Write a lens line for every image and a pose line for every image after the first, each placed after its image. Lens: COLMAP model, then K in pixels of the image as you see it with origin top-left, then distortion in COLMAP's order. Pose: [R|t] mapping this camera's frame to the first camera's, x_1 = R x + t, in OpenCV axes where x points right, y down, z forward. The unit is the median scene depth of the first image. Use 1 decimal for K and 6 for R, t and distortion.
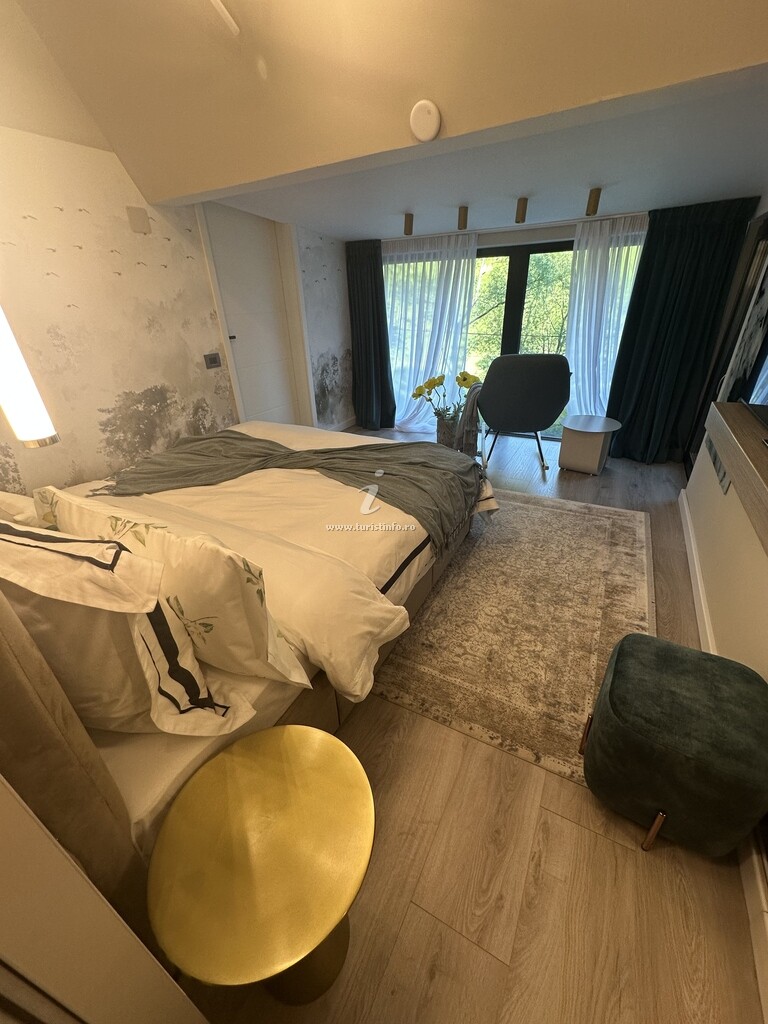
lens RADIAL K [[405.7, 0, 384.8], [0, 405.7, 512.7], [0, 0, 1]] dist [-0.003146, 0.001370]
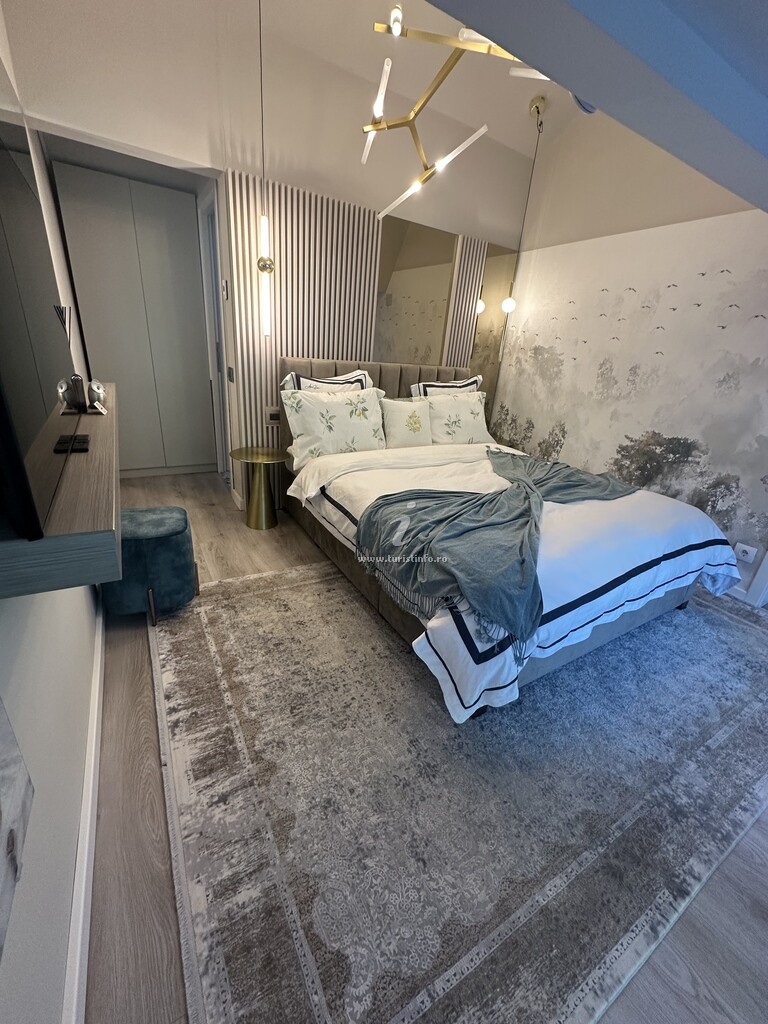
lens RADIAL K [[405.7, 0, 384.0], [0, 405.7, 511.1], [0, 0, 1]] dist [-0.003146, 0.001370]
pose [[-0.515506, 0.316727, -0.796202, 0.616367], [-0.463909, 0.678071, 0.570095, -0.410901], [0.720446, 0.663253, -0.202617, 0.793944]]
